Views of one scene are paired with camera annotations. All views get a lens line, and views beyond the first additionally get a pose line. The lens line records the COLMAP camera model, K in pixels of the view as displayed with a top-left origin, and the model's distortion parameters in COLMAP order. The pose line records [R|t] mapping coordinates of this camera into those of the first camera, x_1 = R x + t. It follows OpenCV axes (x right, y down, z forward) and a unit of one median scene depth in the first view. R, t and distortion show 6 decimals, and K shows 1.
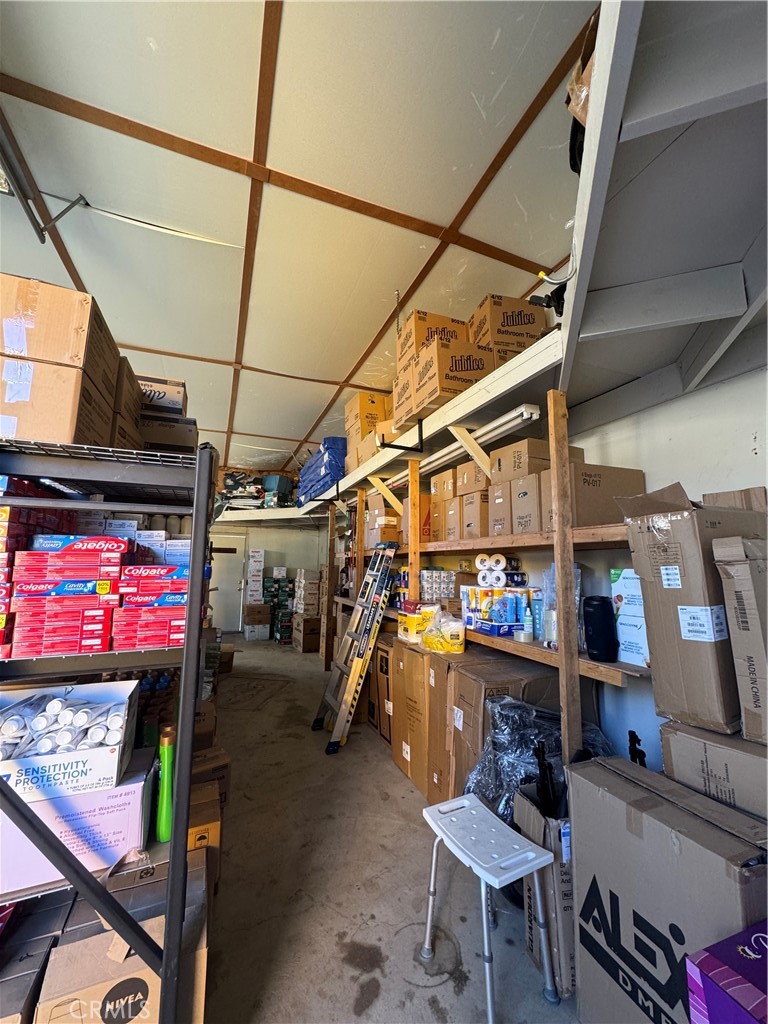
lens RADIAL K [[407.8, 0, 384.0], [0, 407.8, 512.0], [0, 0, 1]] dist [0.000253, -0.000137]
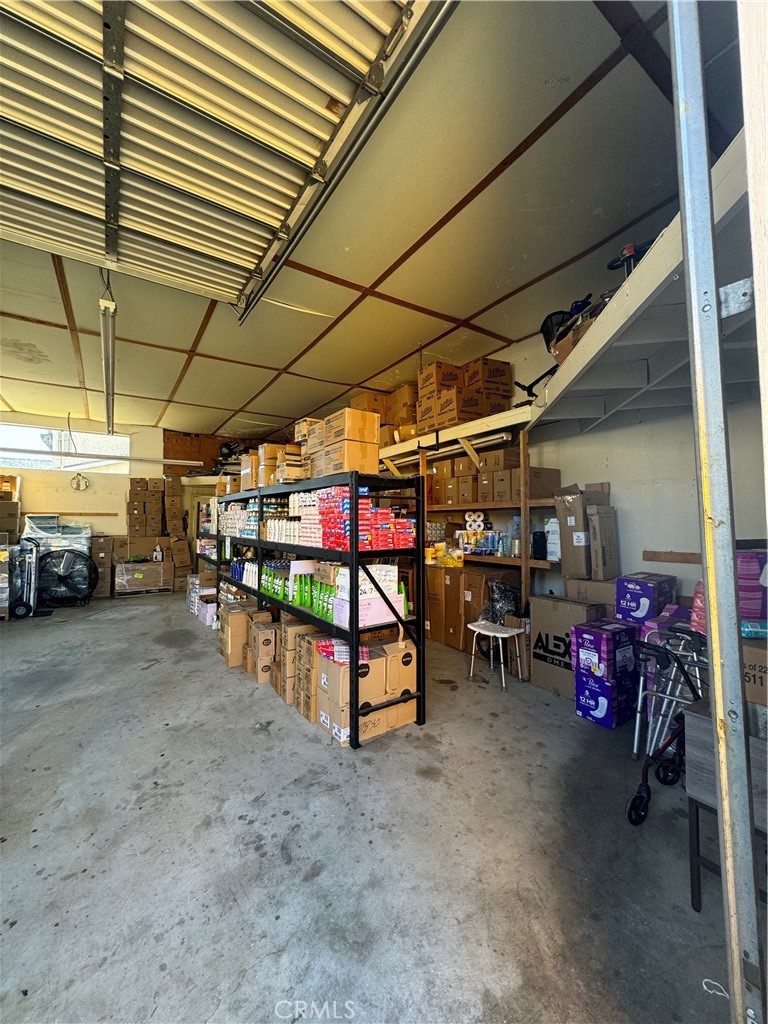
lens RADIAL K [[407.8, 0, 384.0], [0, 407.8, 512.0], [0, 0, 1]] dist [0.000253, -0.000137]
pose [[0.980027, -0.009598, 0.198634, -0.558480], [-0.011497, 0.994430, 0.104775, -0.087565], [-0.198533, -0.104966, 0.974457, -0.731923]]
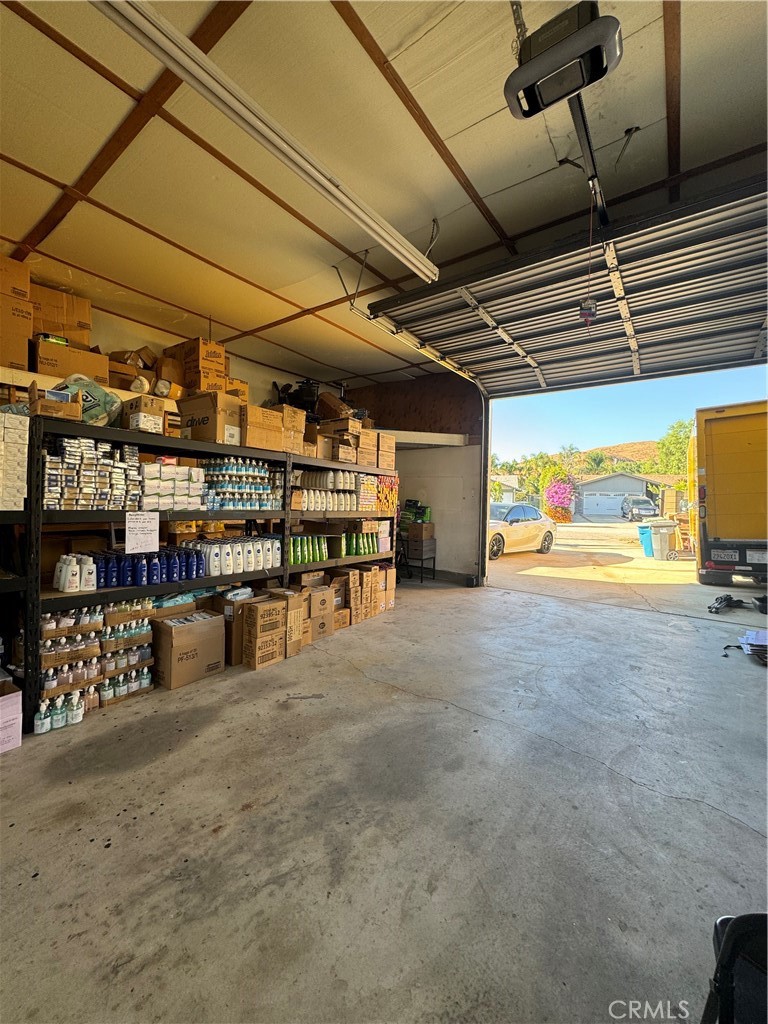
lens RADIAL K [[407.8, 0, 384.0], [0, 407.8, 512.0], [0, 0, 1]] dist [0.000253, -0.000137]
pose [[-0.526657, -0.043588, 0.848960, -2.269811], [-0.137925, 0.989833, -0.034741, 0.228796], [-0.838814, -0.135390, -0.527314, 1.563772]]
